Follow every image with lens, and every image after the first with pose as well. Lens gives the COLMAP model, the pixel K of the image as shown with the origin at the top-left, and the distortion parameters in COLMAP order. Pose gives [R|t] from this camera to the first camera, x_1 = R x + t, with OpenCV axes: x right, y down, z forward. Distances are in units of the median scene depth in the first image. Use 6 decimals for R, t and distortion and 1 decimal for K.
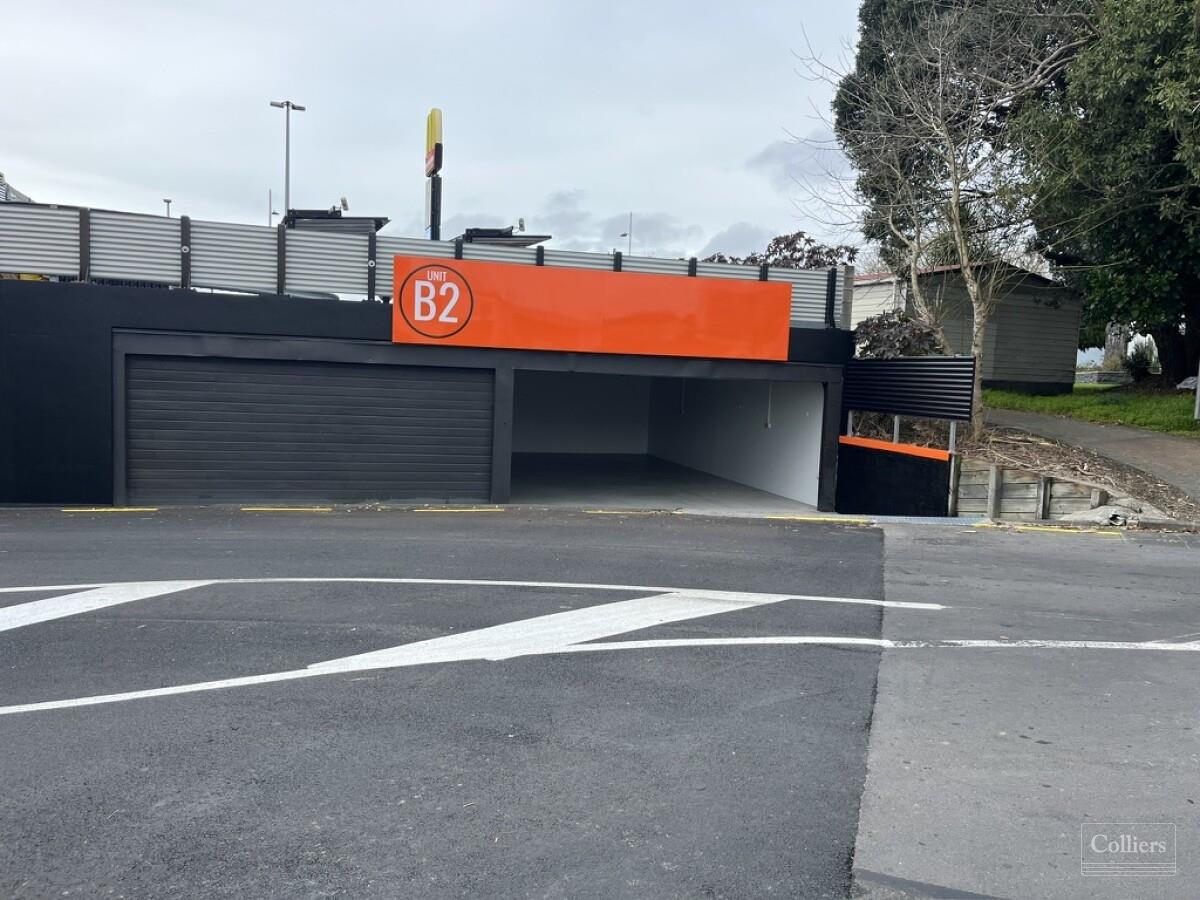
lens RADIAL K [[903.9, 0, 601.6], [0, 903.9, 449.1], [0, 0, 1]] dist [0.003184, -0.012008]
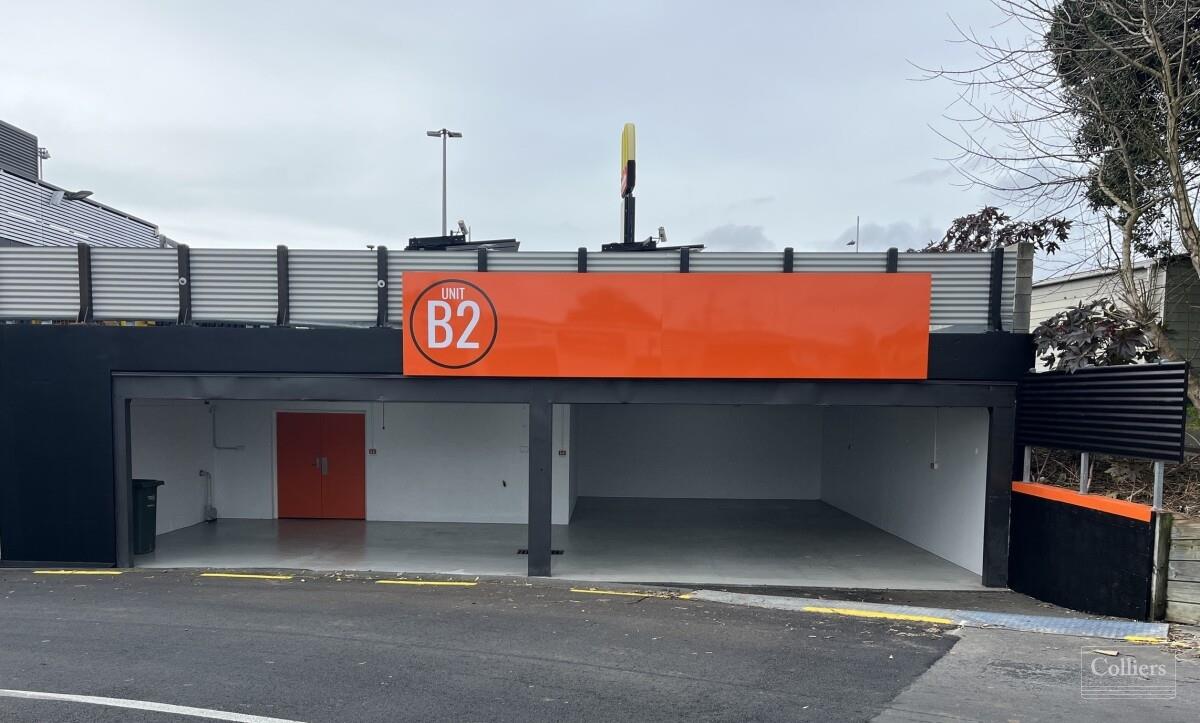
lens RADIAL K [[959.3, 0, 560.2], [0, 959.3, 463.3], [0, 0, 1]] dist [0.012898, -0.005494]
pose [[0.953513, -0.011671, -0.301125, 0.174256], [0.004284, 0.999674, -0.025179, -0.013063], [0.301321, 0.022718, 0.953252, 0.192445]]
